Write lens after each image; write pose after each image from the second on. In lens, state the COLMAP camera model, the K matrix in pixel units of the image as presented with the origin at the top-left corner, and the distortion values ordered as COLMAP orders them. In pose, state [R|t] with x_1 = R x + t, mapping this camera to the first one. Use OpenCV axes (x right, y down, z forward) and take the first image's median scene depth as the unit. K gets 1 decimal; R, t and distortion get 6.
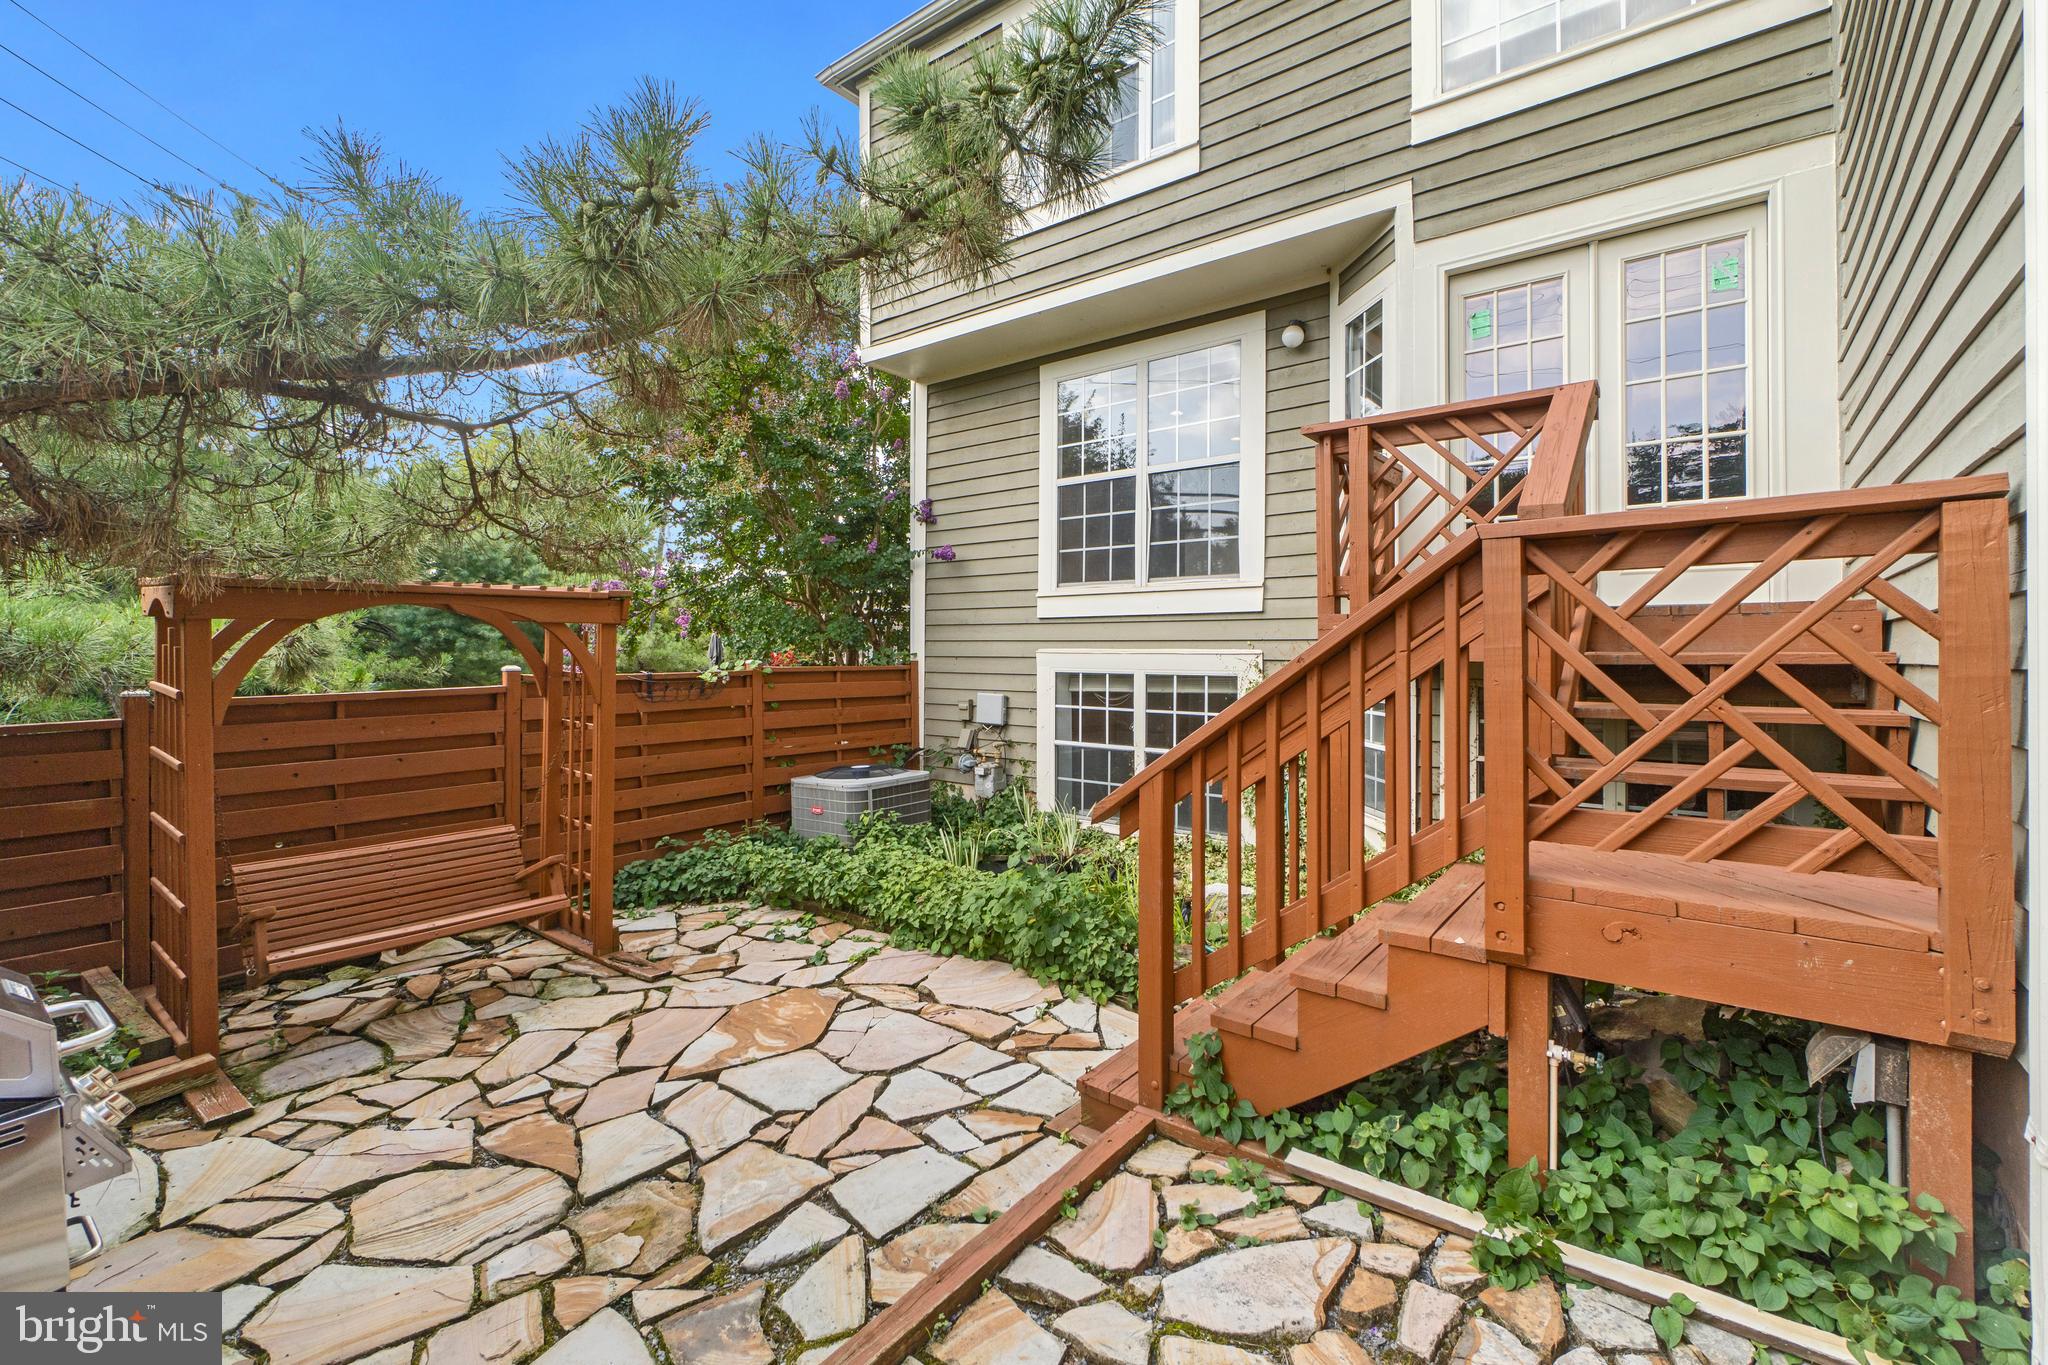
lens RADIAL K [[887.2, 0, 1023.5], [0, 887.2, 633.0], [0, 0, 1]] dist [-0.002137, -0.000184]
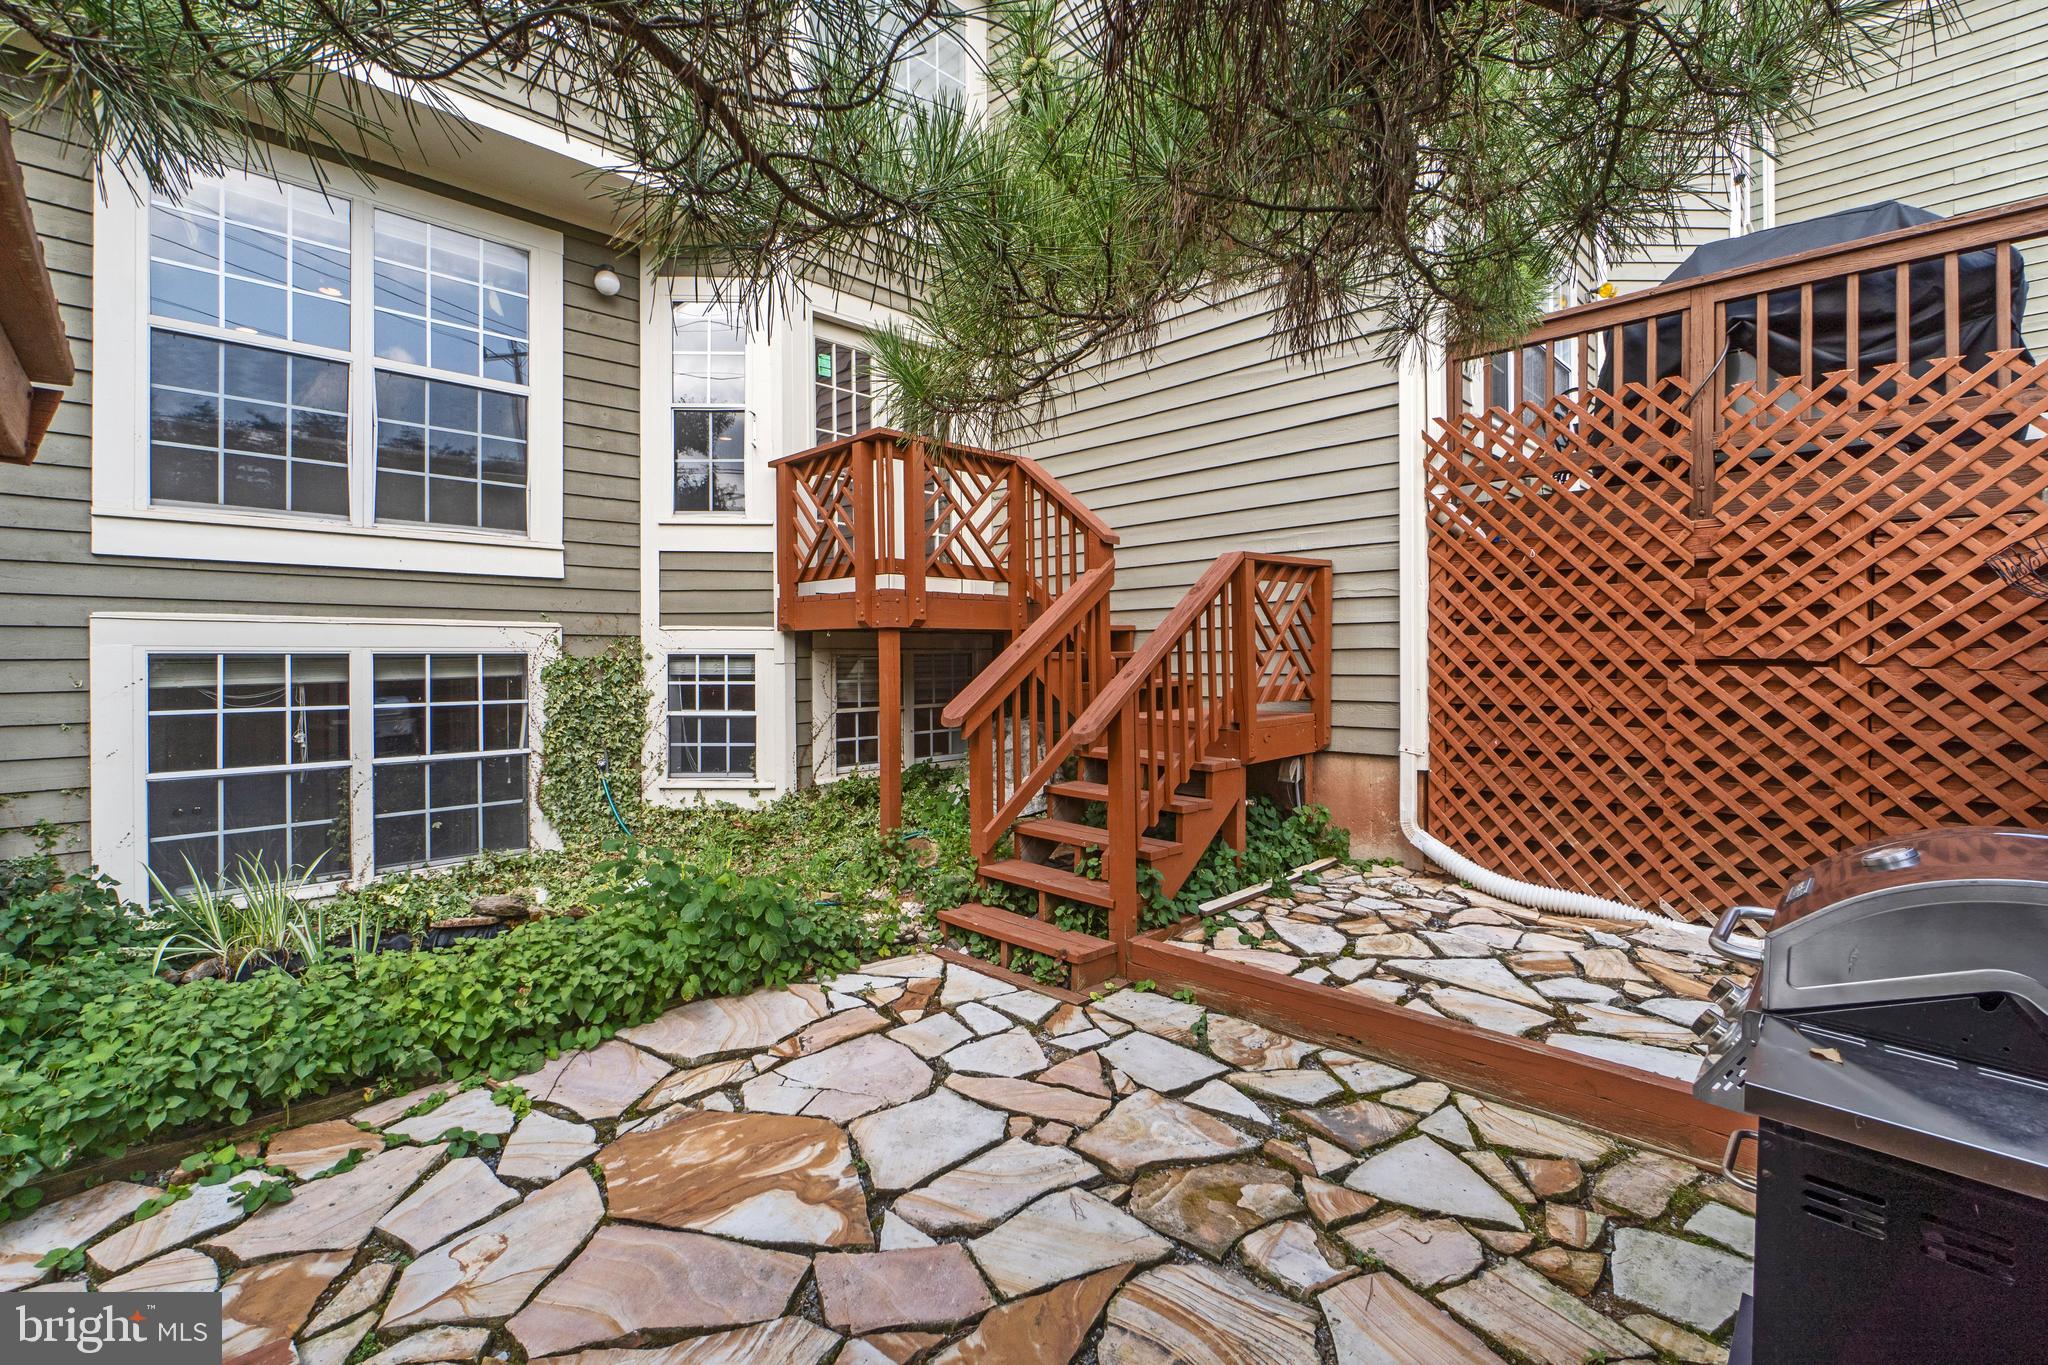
lens RADIAL K [[901.5, 0, 1033.1], [0, 901.5, 645.4], [0, 0, 1]] dist [-0.000156, -0.000145]
pose [[0.112261, 0.006680, 0.993656, -0.897701], [-0.015796, 0.999863, -0.004937, 0.060947], [-0.993553, -0.015142, 0.112351, 0.701280]]
